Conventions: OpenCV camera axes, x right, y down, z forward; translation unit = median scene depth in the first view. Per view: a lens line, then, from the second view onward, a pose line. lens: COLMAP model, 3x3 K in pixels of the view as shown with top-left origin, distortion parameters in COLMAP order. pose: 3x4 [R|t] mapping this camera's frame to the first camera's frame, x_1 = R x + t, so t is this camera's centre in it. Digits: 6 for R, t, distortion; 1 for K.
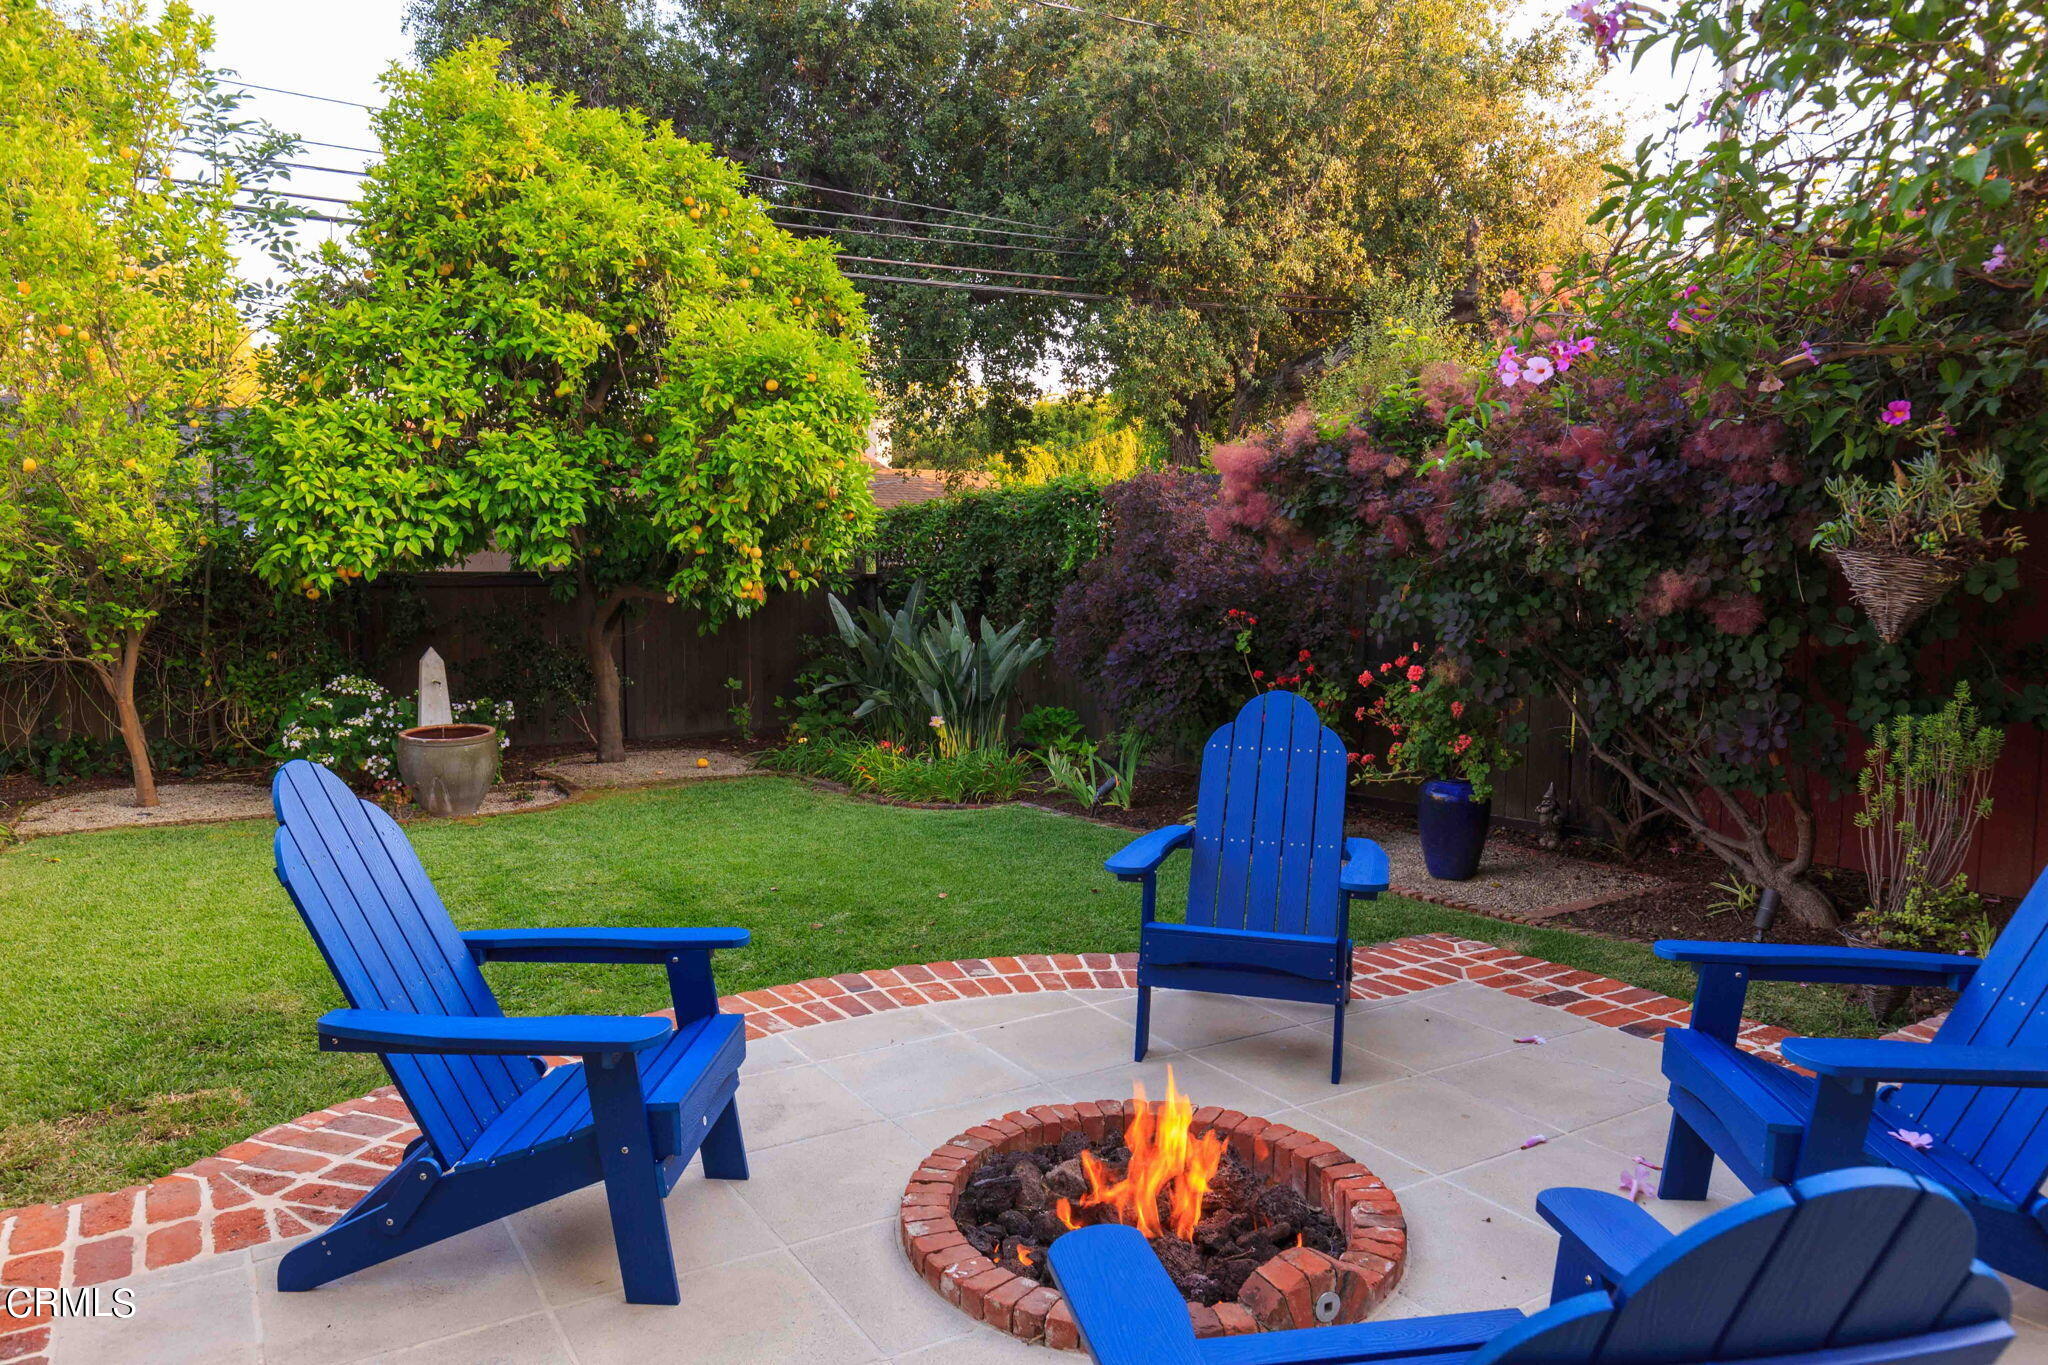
lens RADIAL K [[1451.1, 0, 1024.0], [0, 1451.1, 682.5], [0, 0, 1]] dist [0.000052, 0.001527]
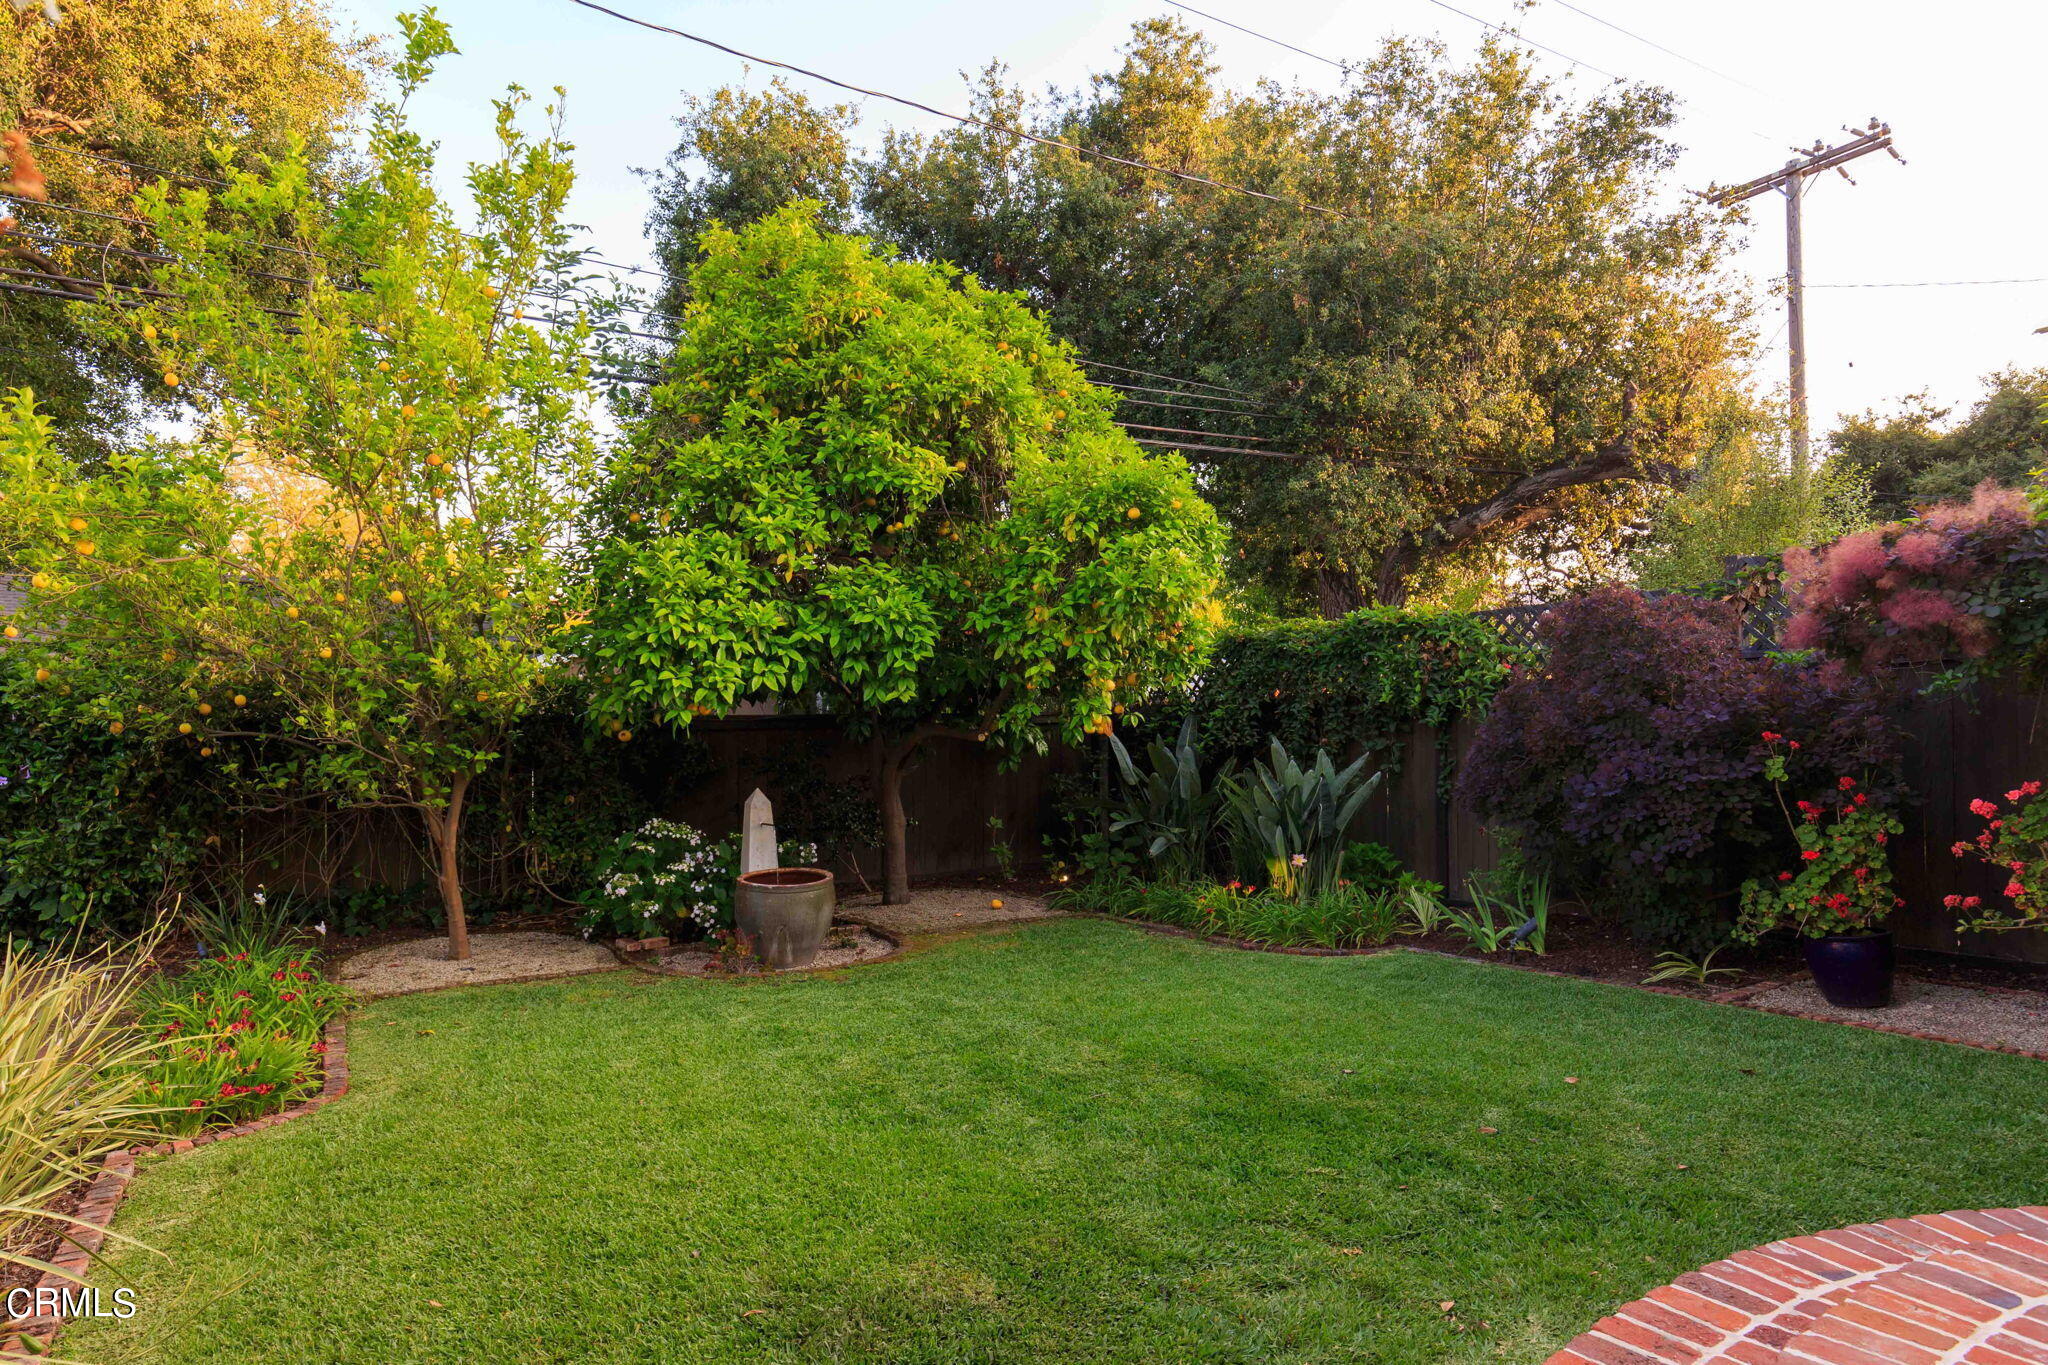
lens RADIAL K [[1200.9, 0, 987.7], [0, 1200.9, 680.9], [0, 0, 1]] dist [0.003440, 0.000070]
pose [[0.999861, -0.013072, -0.010395, -0.260713], [0.011796, 0.993345, -0.114573, -0.001974], [0.011824, 0.114434, 0.993360, 0.208314]]
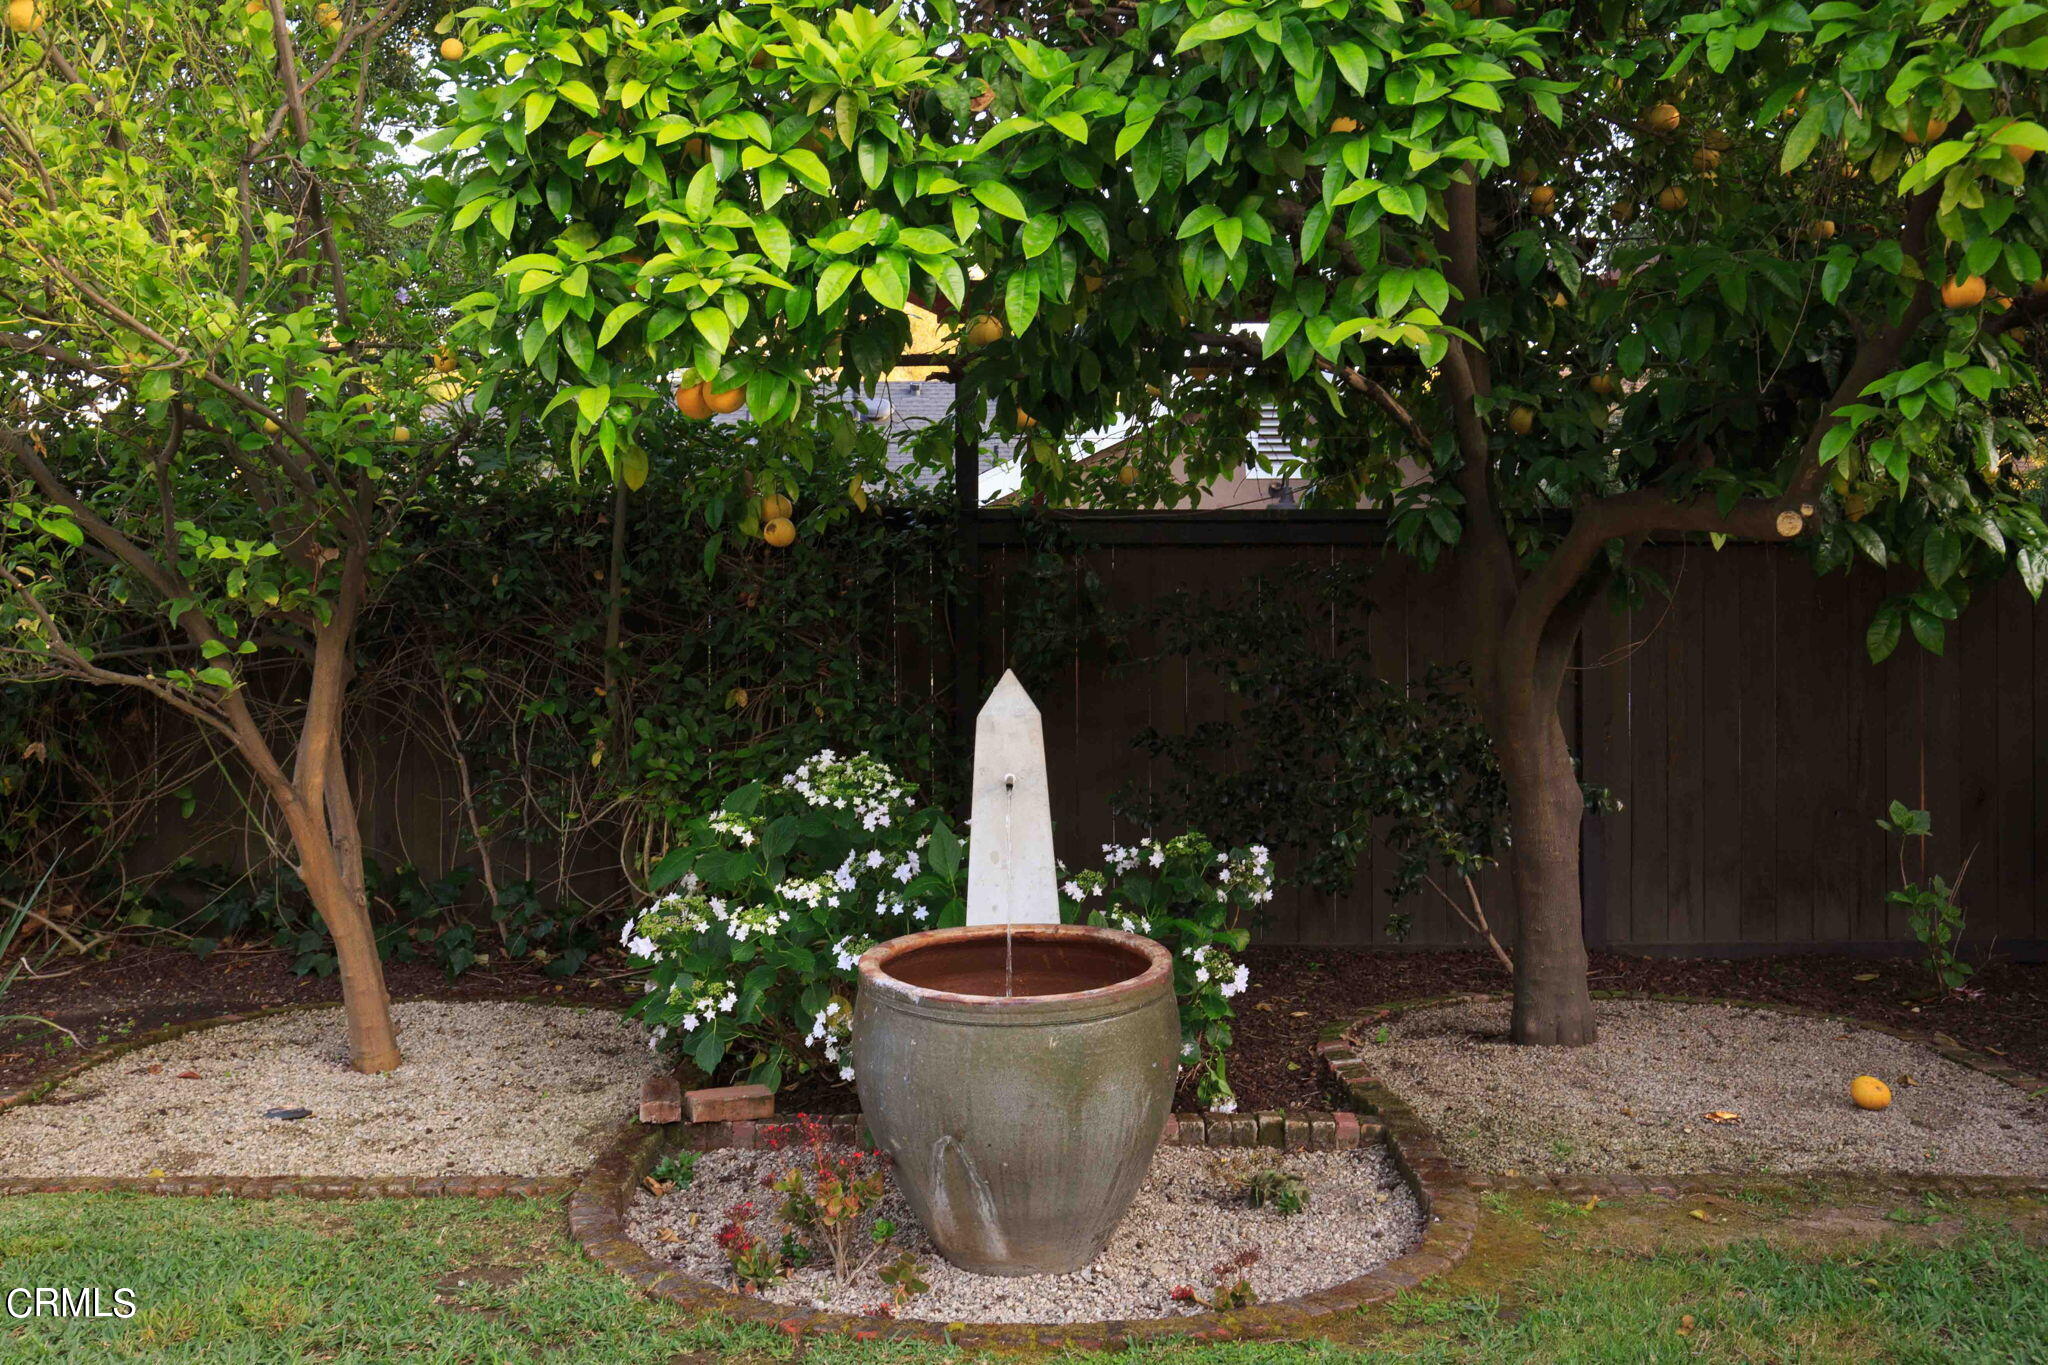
lens RADIAL K [[1746.2, 0, 1022.0], [0, 1746.2, 583.0], [0, 0, 1]] dist [-0.002632, 0.000740]
pose [[0.858260, -0.014076, -0.513022, -0.223457], [-0.043350, 0.994063, -0.099798, -0.005698], [0.511381, 0.107892, 0.852554, 0.716576]]
